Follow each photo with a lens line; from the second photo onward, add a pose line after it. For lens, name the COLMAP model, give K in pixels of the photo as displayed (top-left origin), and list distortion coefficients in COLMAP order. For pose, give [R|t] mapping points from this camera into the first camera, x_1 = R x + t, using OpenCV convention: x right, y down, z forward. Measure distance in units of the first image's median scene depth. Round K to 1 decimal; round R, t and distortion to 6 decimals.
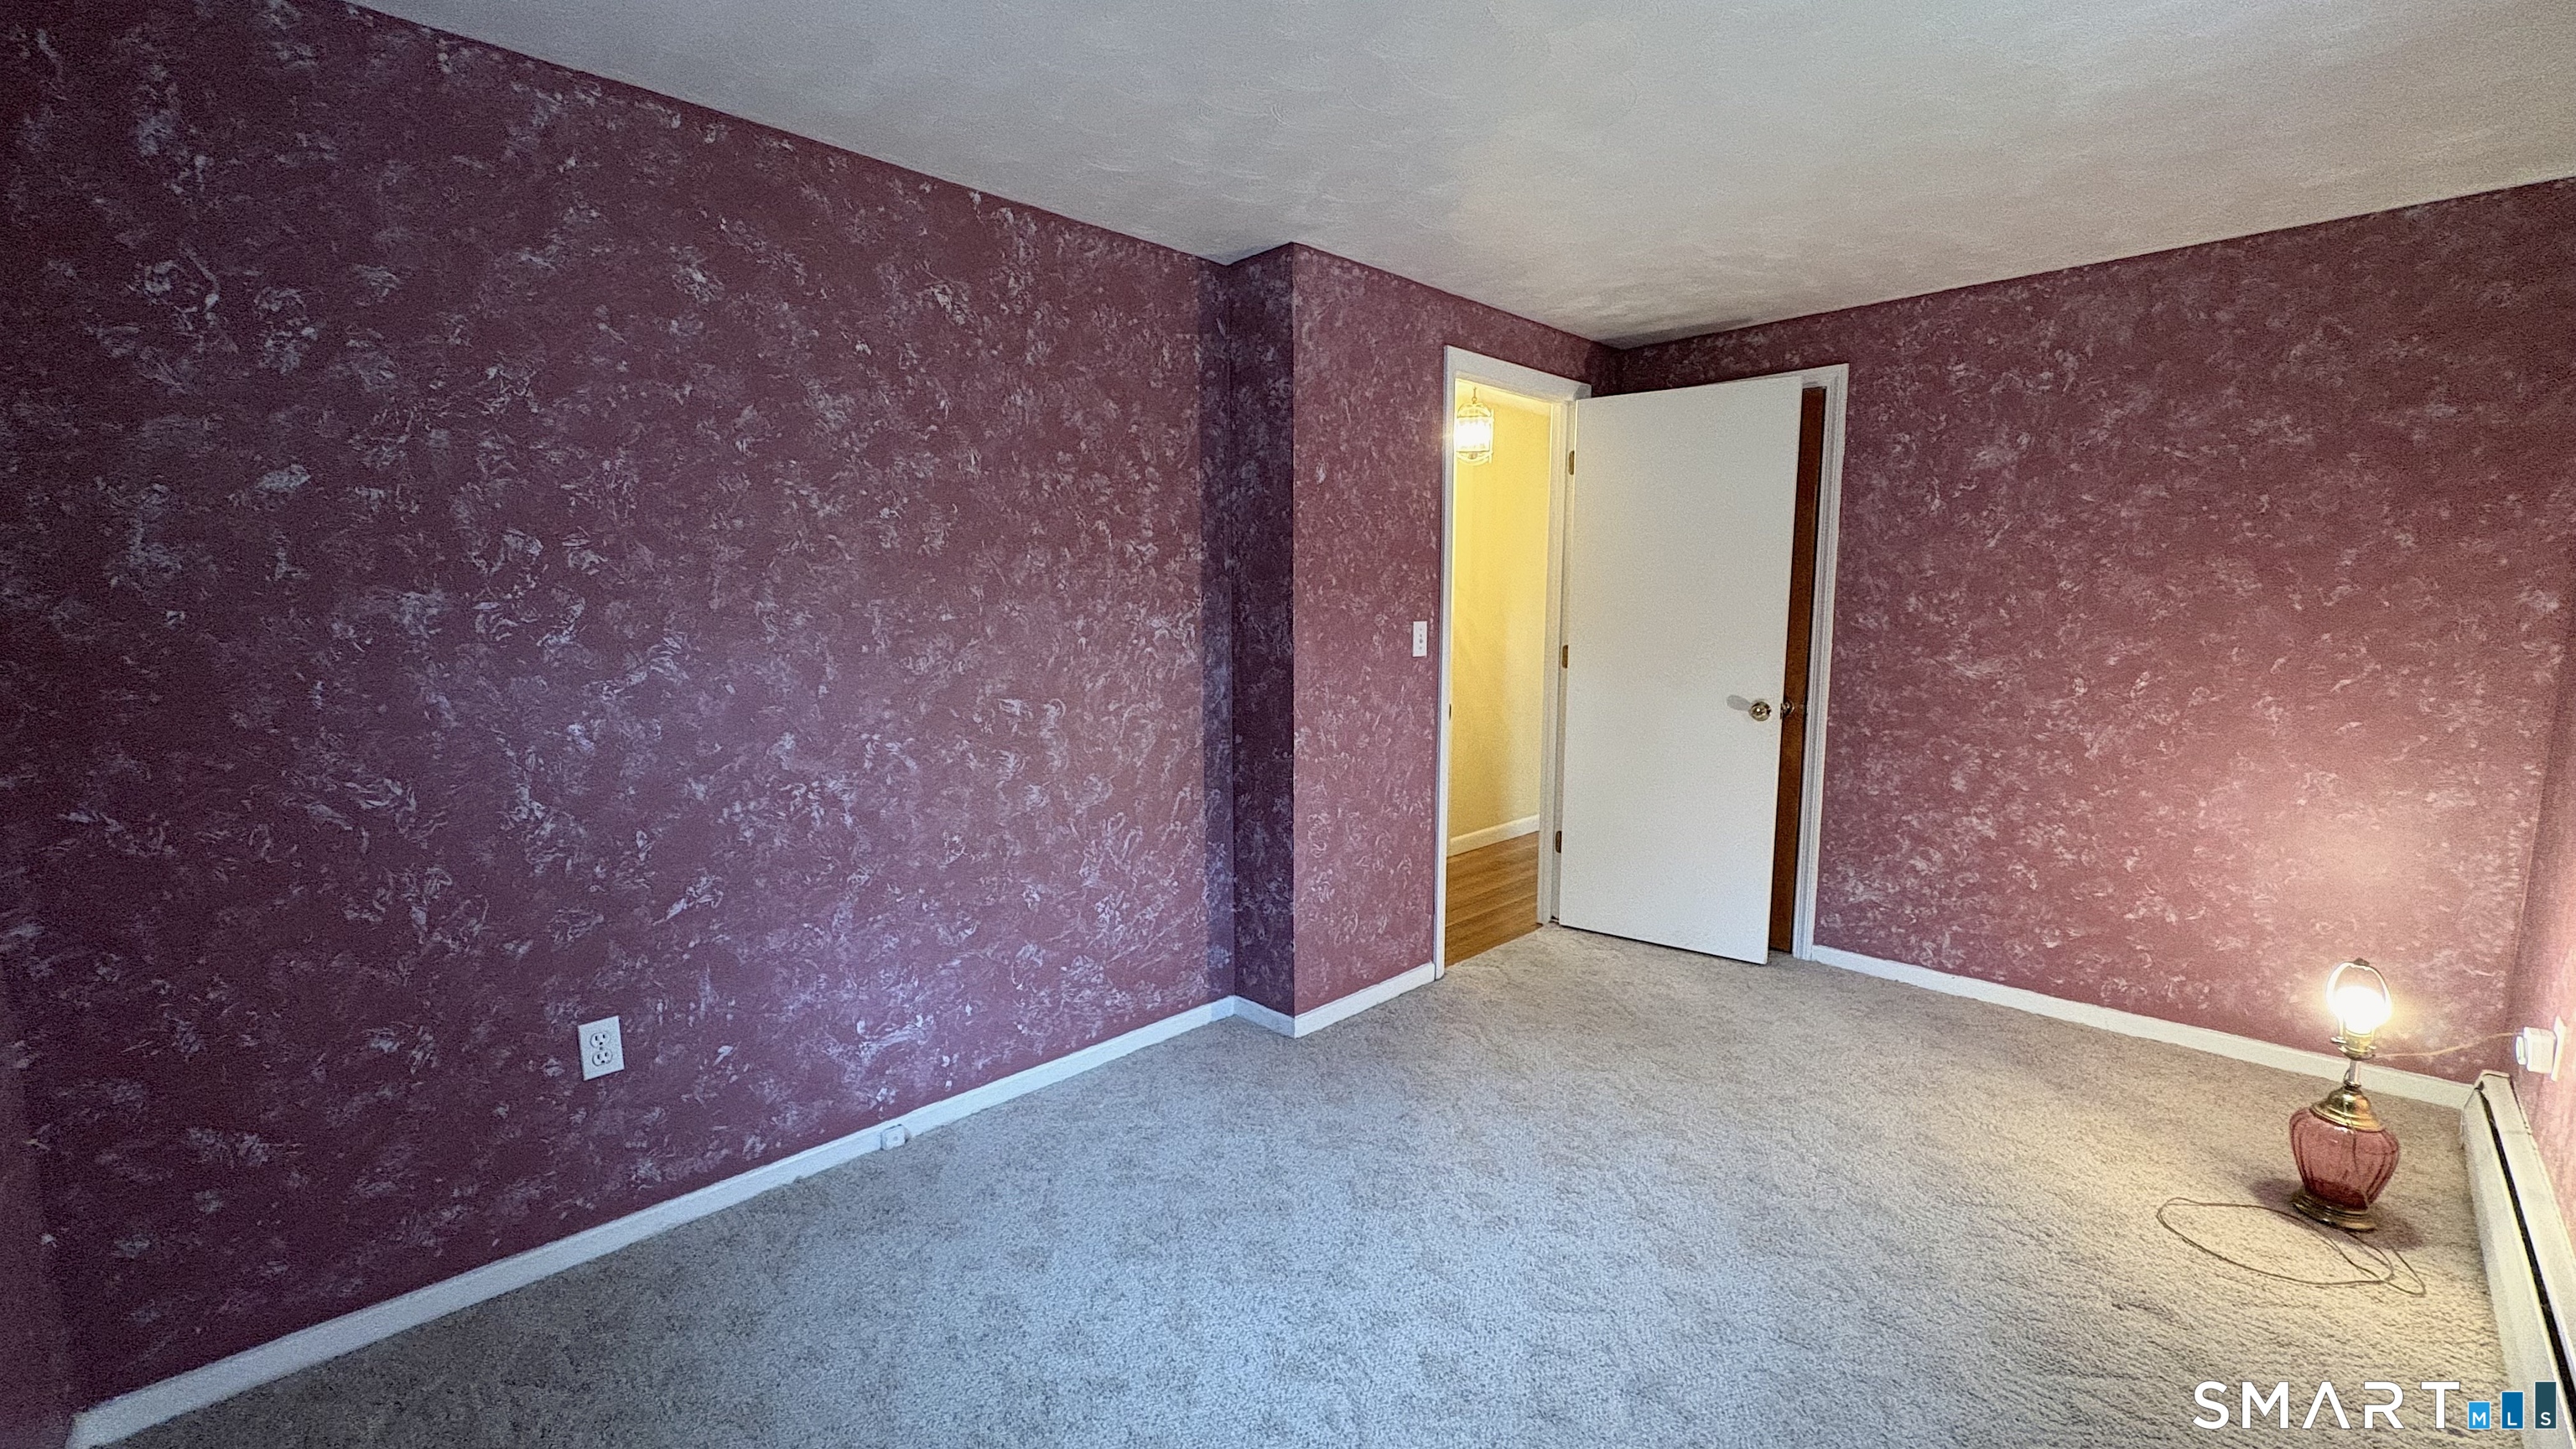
lens RADIAL K [[1025.7, 0, 1286.6], [0, 1025.7, 722.6], [0, 0, 1]] dist [0.000659, 0.000360]
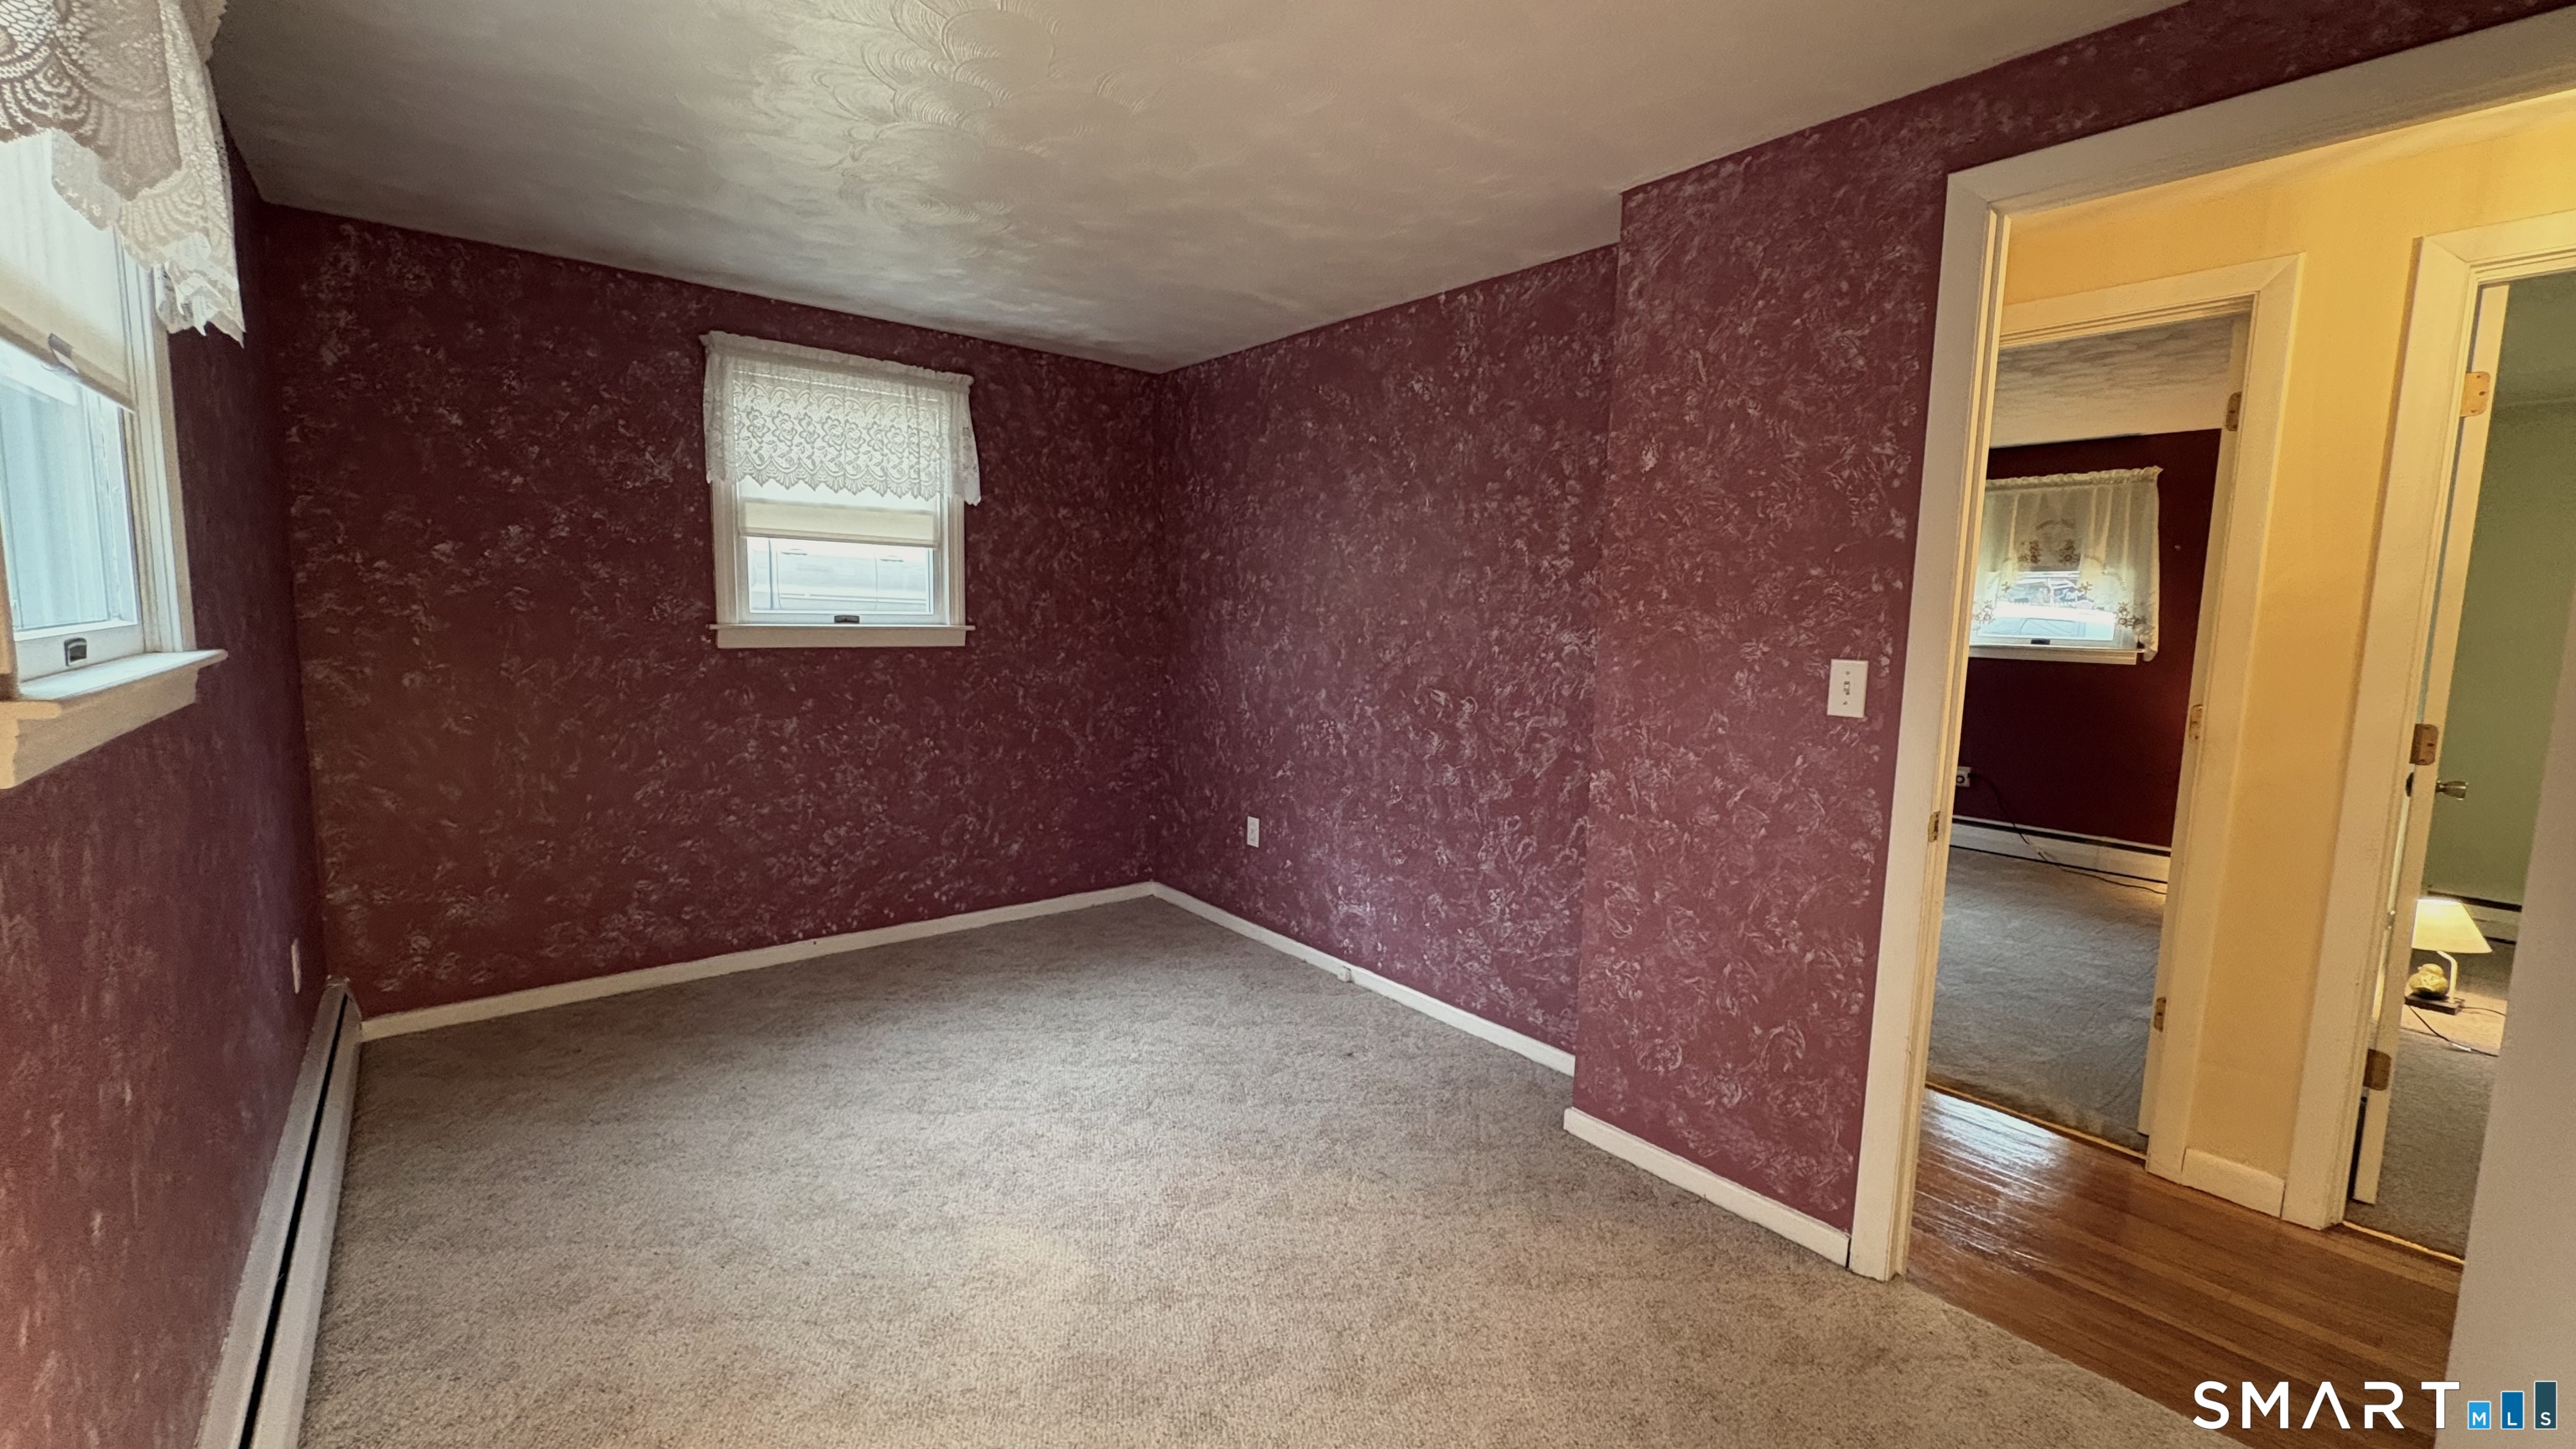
lens RADIAL K [[1025.7, 0, 1286.6], [0, 1025.7, 722.6], [0, 0, 1]] dist [0.000659, 0.000360]
pose [[-0.087327, 0.114446, -0.989584, 0.936089], [-0.146000, 0.981182, 0.126358, -0.109916], [0.985423, 0.155514, -0.068975, 0.873313]]
